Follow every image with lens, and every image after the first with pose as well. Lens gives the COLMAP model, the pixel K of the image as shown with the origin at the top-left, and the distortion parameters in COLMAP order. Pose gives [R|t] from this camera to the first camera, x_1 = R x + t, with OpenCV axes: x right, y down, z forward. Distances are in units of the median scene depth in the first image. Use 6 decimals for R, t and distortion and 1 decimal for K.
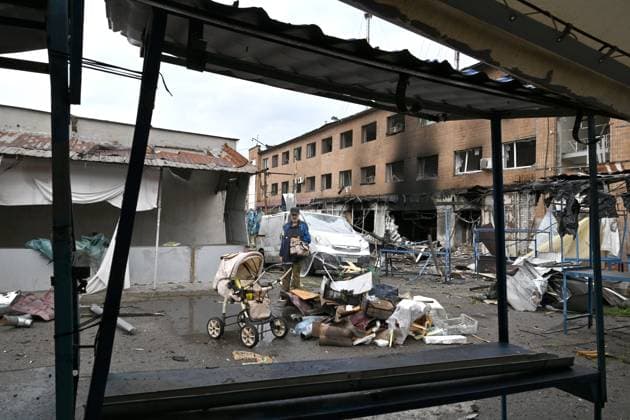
lens RADIAL K [[425.2, 0, 315.0], [0, 425.2, 210.0], [0, 0, 1]] dist [0.003859, -0.001326]
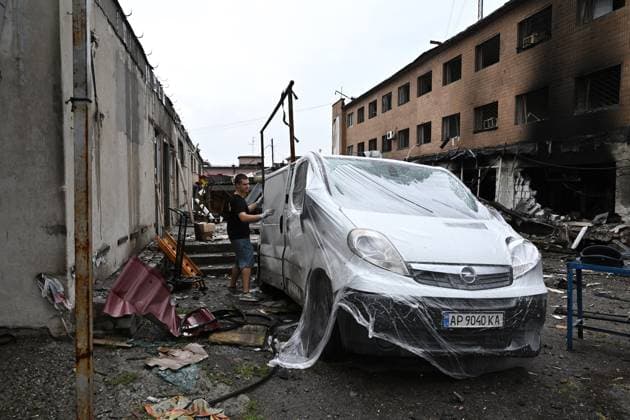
lens RADIAL K [[425.2, 0, 315.0], [0, 425.2, 210.0], [0, 0, 1]] dist [0.003859, -0.001326]
pose [[0.971881, -0.010536, -0.235237, 0.018318], [0.027929, 0.997105, 0.070727, 0.010227], [0.233811, -0.075308, 0.969361, 0.275272]]
